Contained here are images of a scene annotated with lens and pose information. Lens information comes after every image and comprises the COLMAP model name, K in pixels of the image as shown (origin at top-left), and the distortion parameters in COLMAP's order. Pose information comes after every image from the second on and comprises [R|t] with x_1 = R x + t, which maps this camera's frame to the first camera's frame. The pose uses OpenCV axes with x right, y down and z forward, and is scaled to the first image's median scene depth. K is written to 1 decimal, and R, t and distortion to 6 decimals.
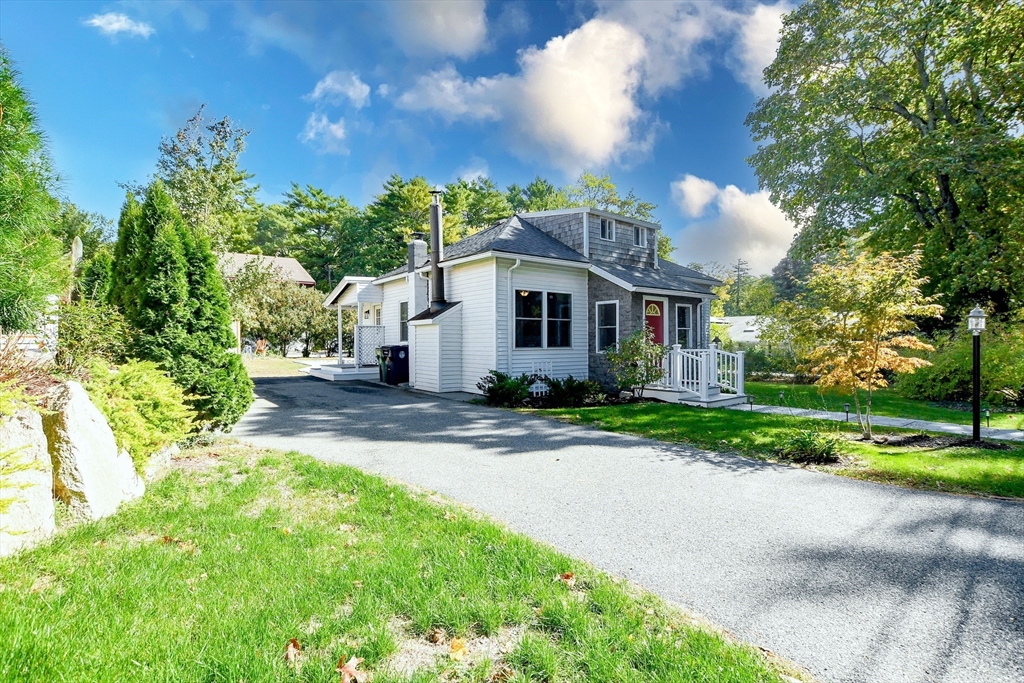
lens RADIAL K [[476.2, 0, 511.5], [0, 476.2, 342.2], [0, 0, 1]] dist [-0.025760, -0.000205]
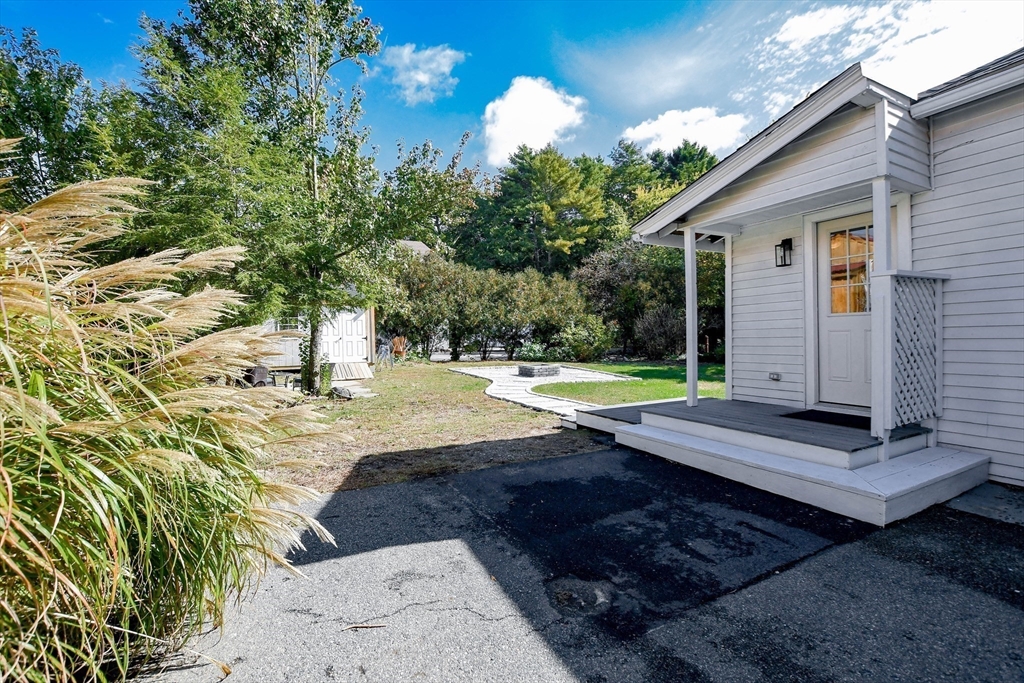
lens RADIAL K [[457.7, 0, 515.0], [0, 457.7, 338.6], [0, 0, 1]] dist [-0.036035, 0.006143]
pose [[0.983074, -0.015581, -0.182544, -0.118889], [0.015450, 0.999878, -0.002136, 0.000864], [0.182555, -0.000720, 0.983195, 0.185682]]
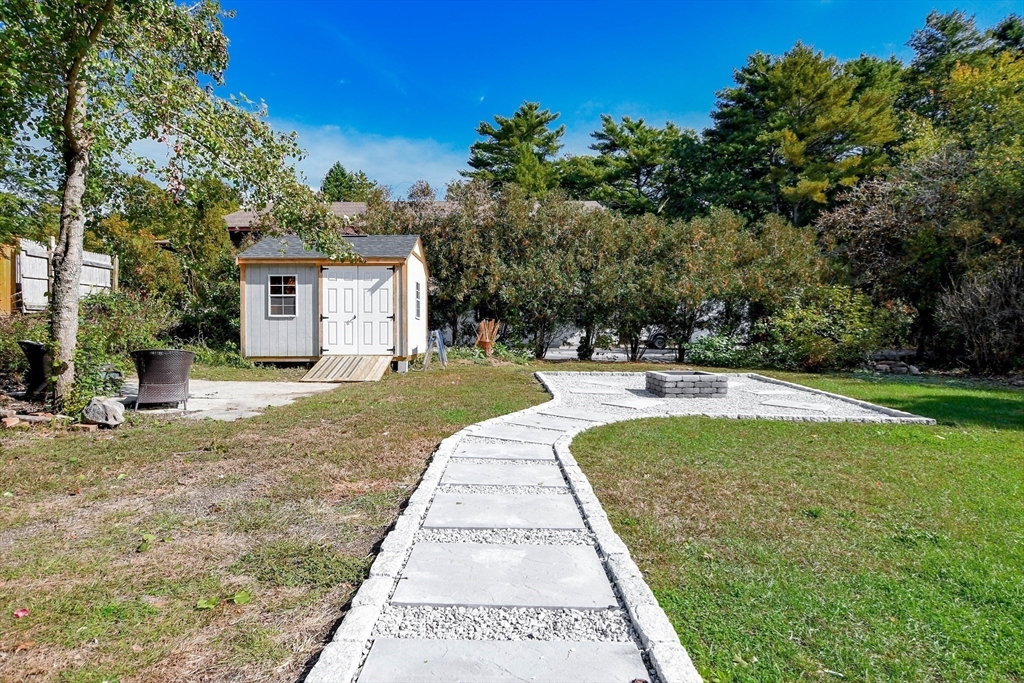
lens RADIAL K [[520.6, 0, 504.7], [0, 520.6, 343.9], [0, 0, 1]] dist [-0.019790, -0.003314]
pose [[0.793220, 0.012716, -0.608802, -0.102813], [-0.006168, 0.999898, 0.012849, 0.005718], [0.608903, -0.006437, 0.793218, 0.300566]]
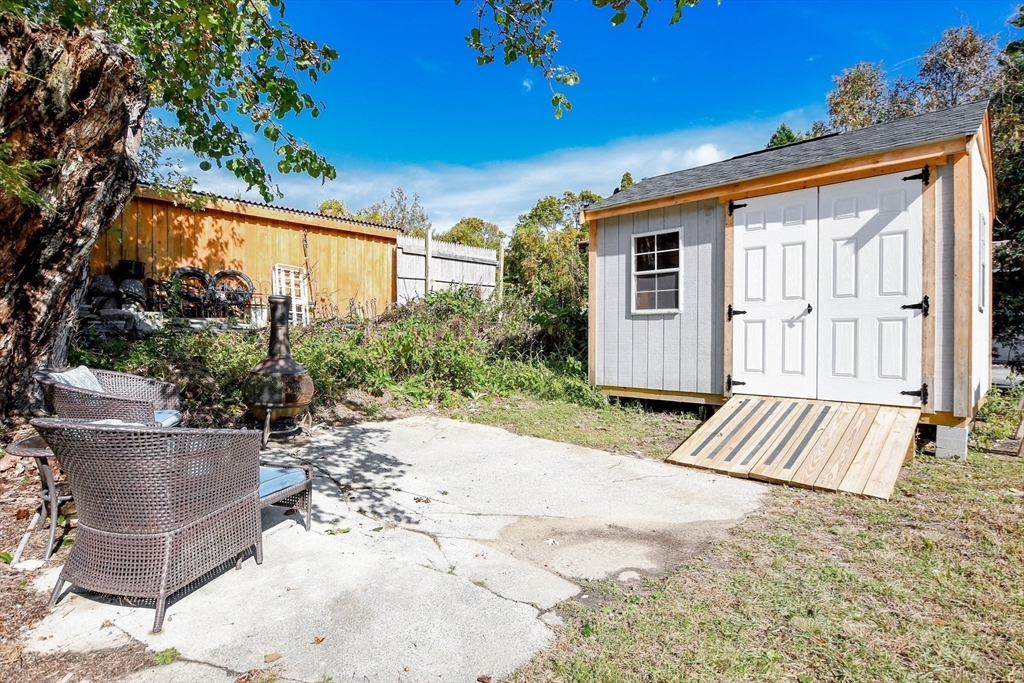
lens RADIAL K [[520.6, 0, 512.6], [0, 520.6, 340.9], [0, 0, 1]] dist [-0.019790, -0.003314]
pose [[0.122547, 0.011555, -0.992395, -0.187855], [-0.010411, 0.999892, 0.010357, 0.003279], [0.992408, 0.009062, 0.122654, 0.362300]]
